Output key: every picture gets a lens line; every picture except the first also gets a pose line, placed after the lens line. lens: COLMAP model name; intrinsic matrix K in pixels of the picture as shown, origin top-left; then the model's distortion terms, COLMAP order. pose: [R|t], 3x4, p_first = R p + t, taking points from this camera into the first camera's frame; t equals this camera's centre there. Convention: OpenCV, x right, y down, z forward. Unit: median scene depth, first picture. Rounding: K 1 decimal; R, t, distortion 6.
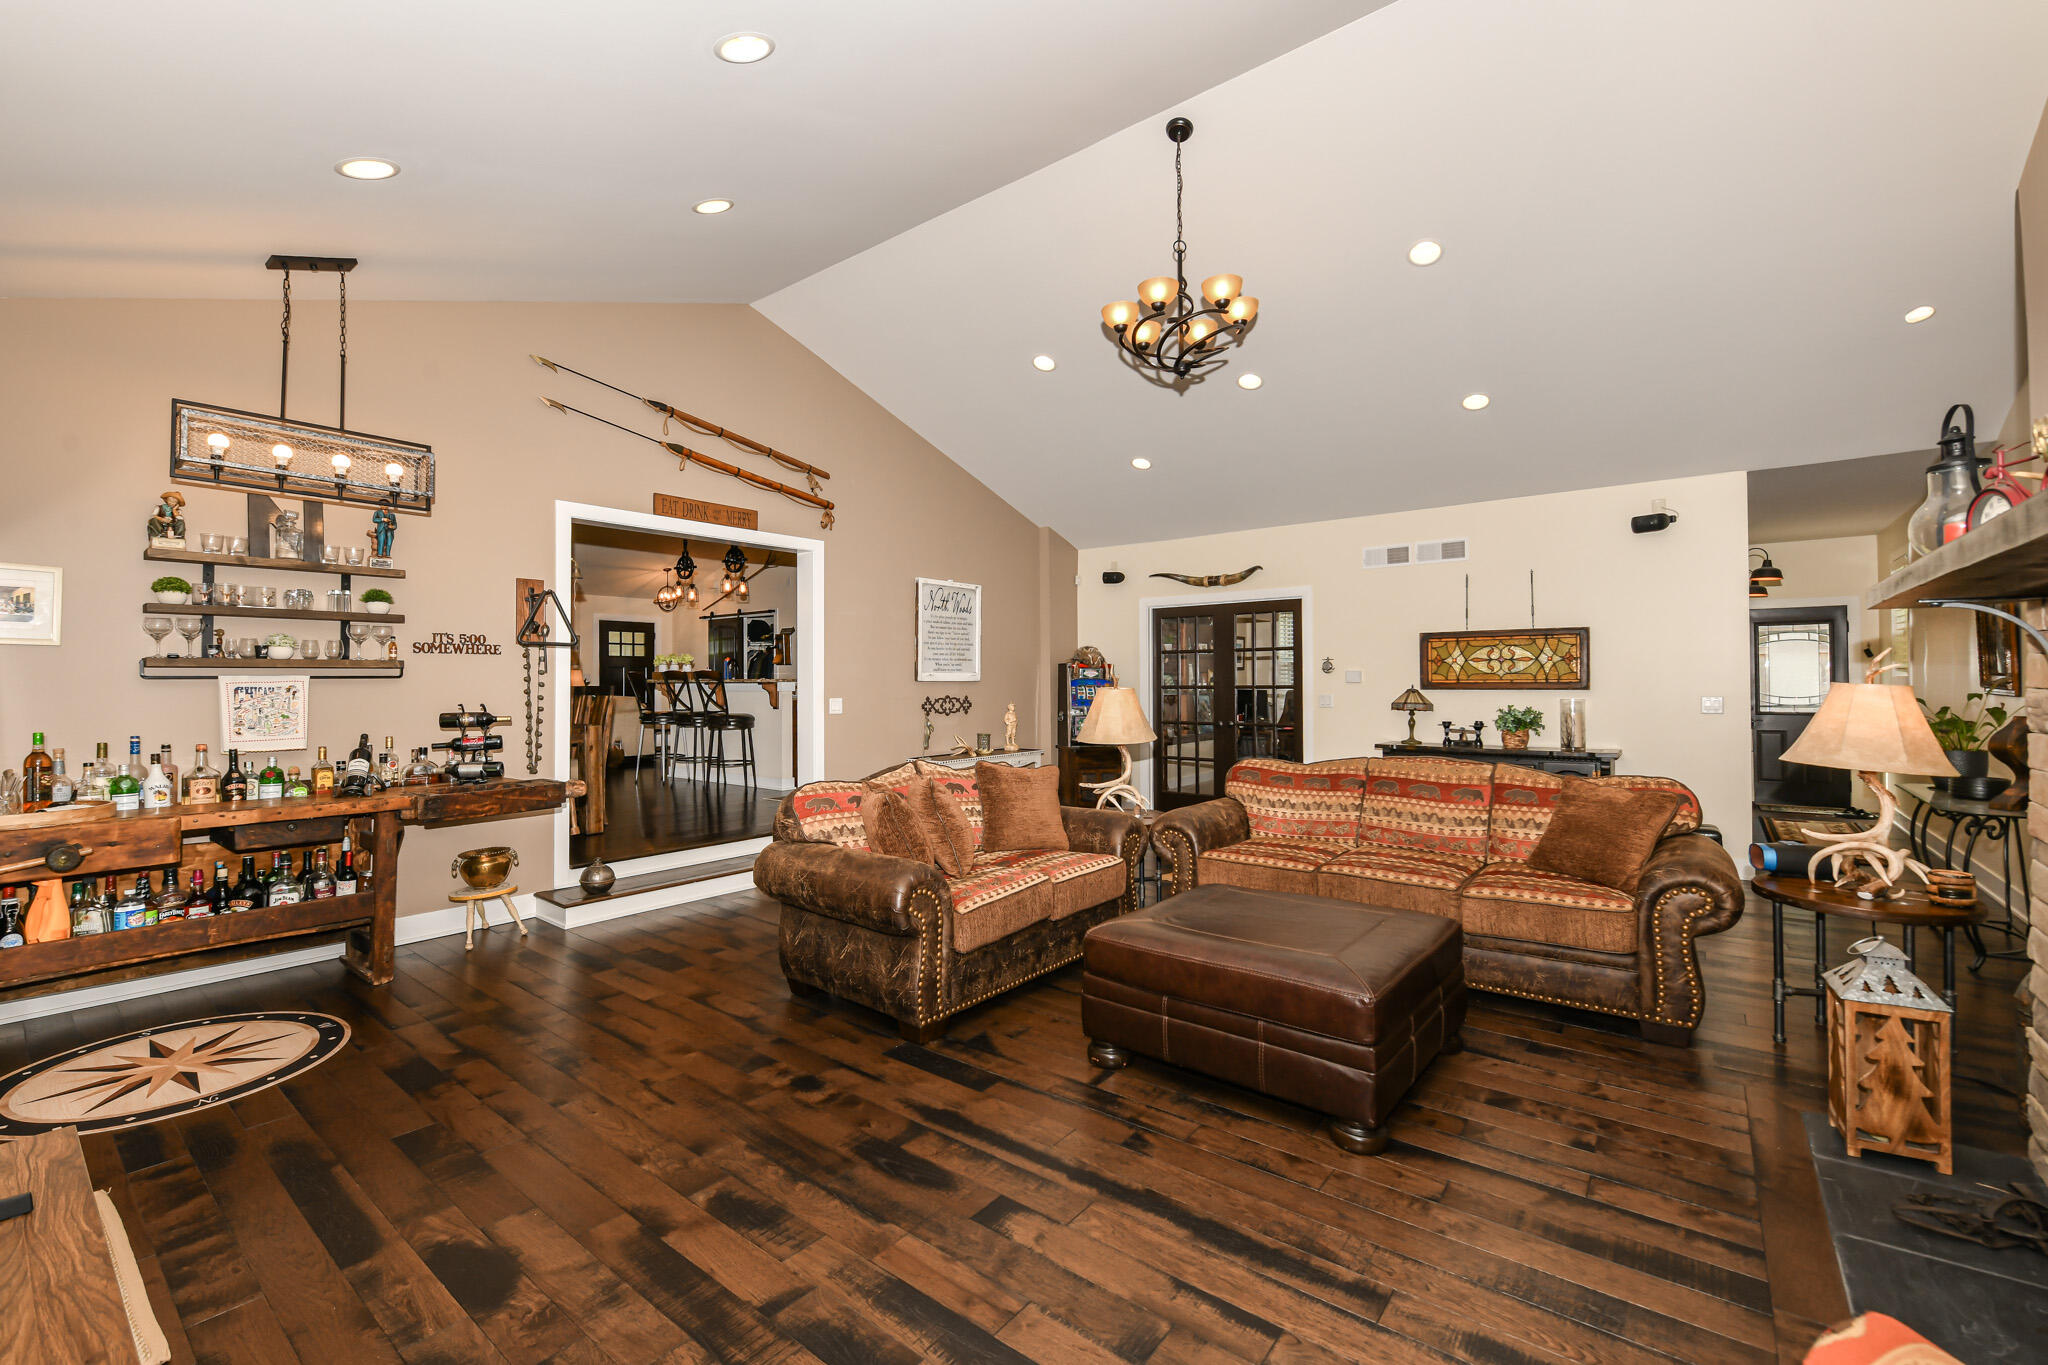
lens RADIAL K [[833.7, 0, 1005.7], [0, 833.7, 672.3], [0, 0, 1]] dist [-0.010082, -0.000262]
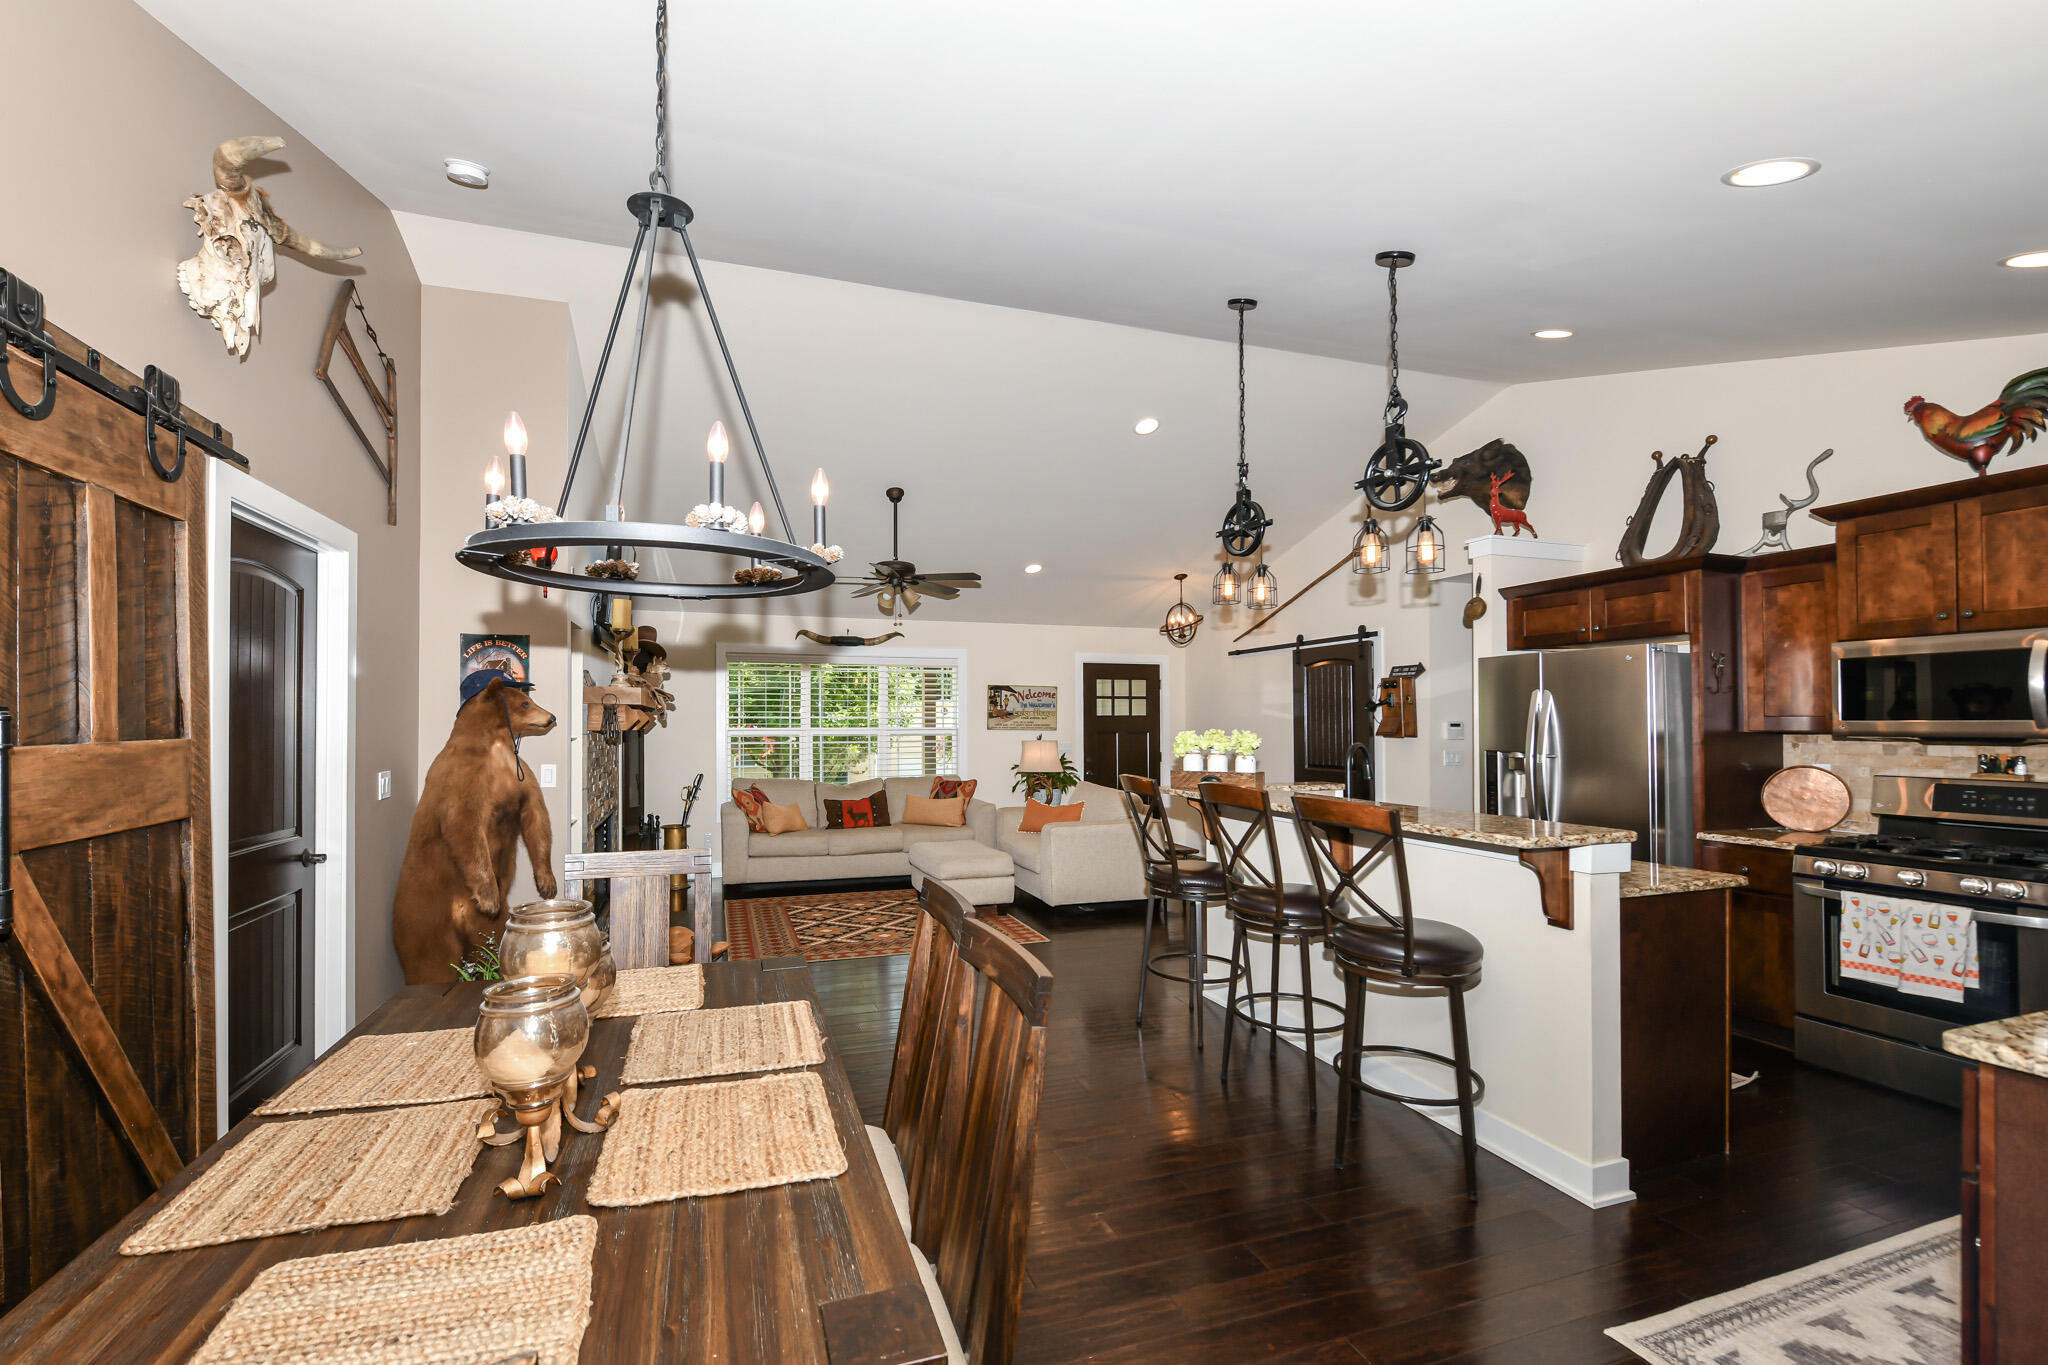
lens RADIAL K [[861.0, 0, 988.2], [0, 861.0, 723.8], [0, 0, 1]] dist [-0.012493, -0.000090]
pose [[0.834101, 0.000252, -0.551612, -0.247731], [0.006386, 0.999928, 0.010114, -0.031588], [0.551575, -0.011958, 0.834039, 0.552355]]
